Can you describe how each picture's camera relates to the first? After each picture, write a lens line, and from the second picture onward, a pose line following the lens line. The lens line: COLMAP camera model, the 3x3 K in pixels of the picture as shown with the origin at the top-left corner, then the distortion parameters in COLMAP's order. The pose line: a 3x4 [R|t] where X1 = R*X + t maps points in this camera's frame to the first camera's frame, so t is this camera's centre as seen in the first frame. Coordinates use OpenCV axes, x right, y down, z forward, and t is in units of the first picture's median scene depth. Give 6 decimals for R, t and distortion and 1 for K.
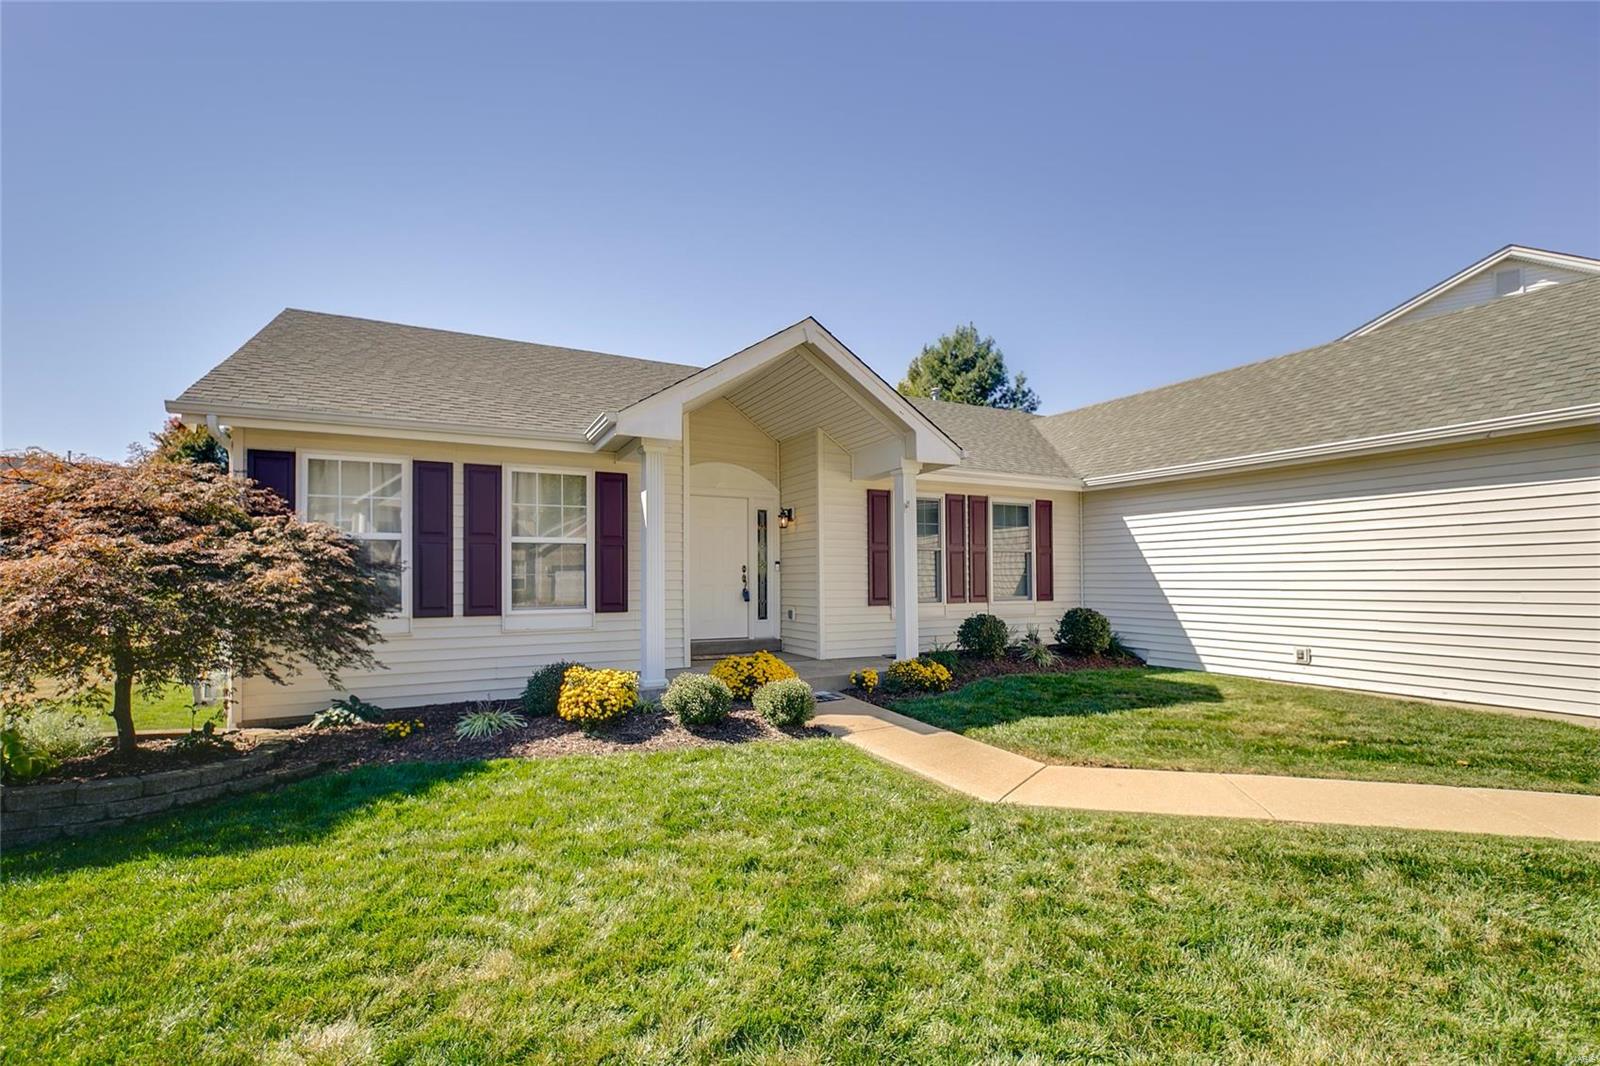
lens RADIAL K [[696.2, 0, 799.2], [0, 696.2, 569.1], [0, 0, 1]] dist [0.001706, 0.000290]
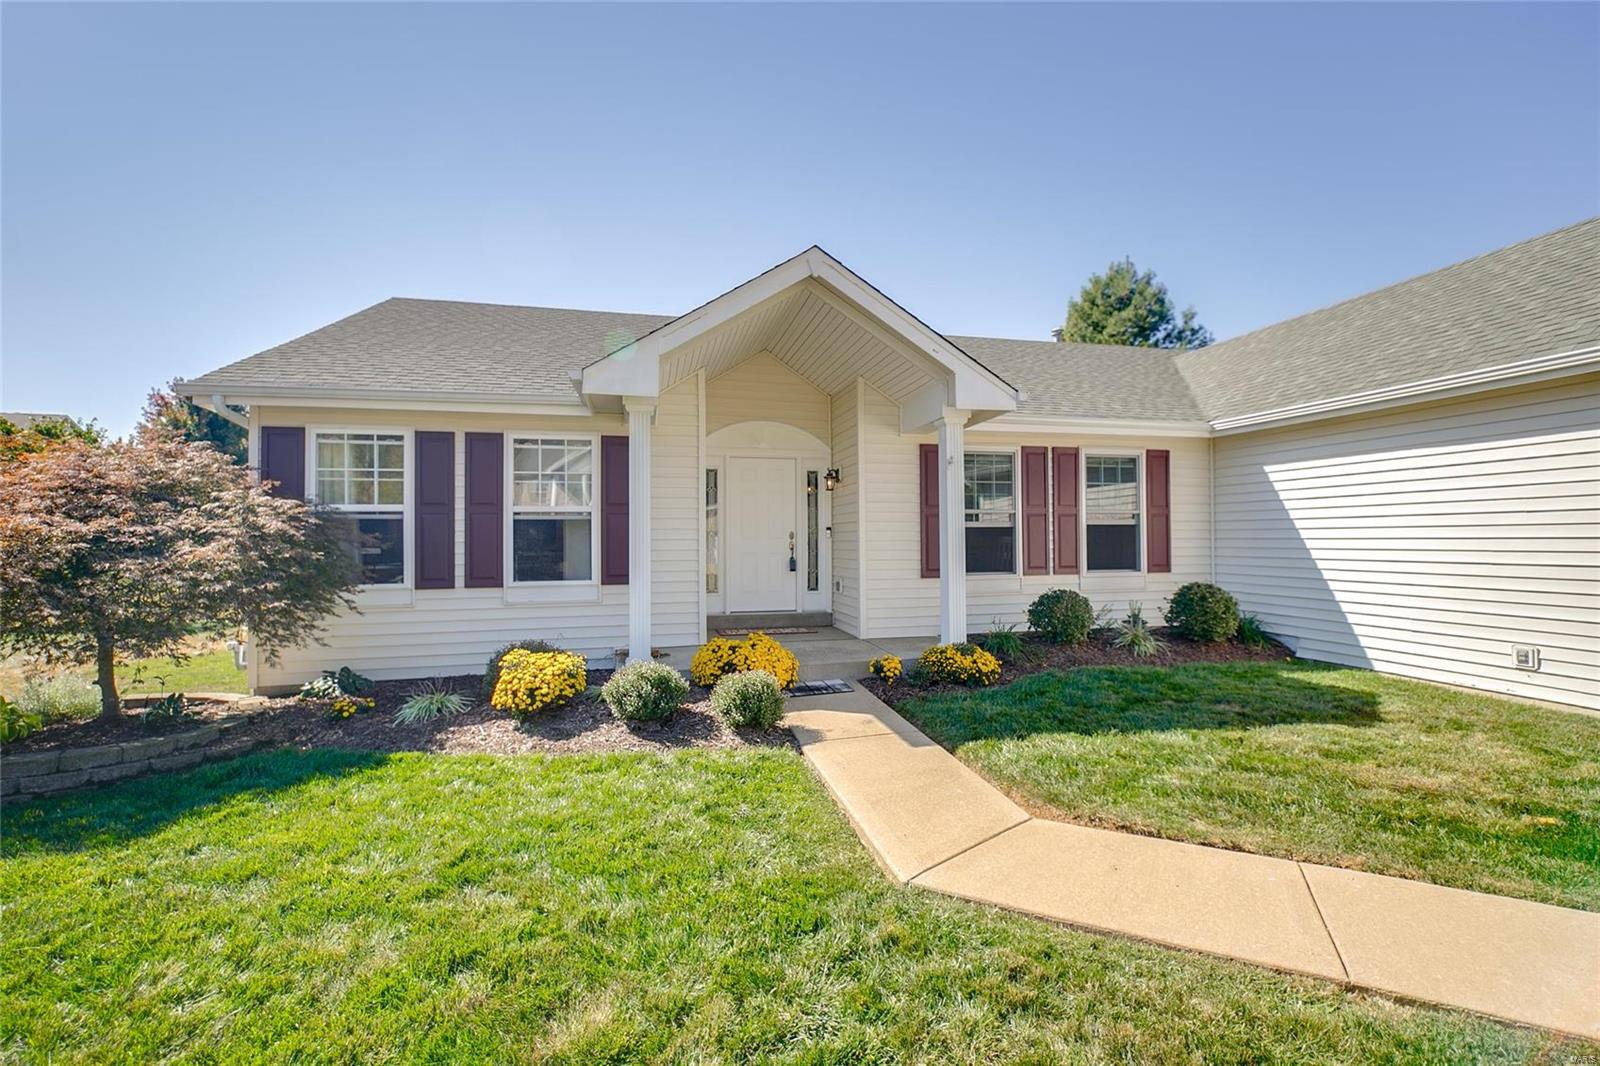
lens RADIAL K [[676.4, 0, 800.0], [0, 676.4, 533.0], [0, 0, 1]] dist [0.000458, -0.000756]
pose [[0.969923, -0.004522, -0.243369, 0.184750], [0.006079, 0.999966, 0.005648, -0.010761], [0.243335, -0.006957, 0.969917, 0.167485]]
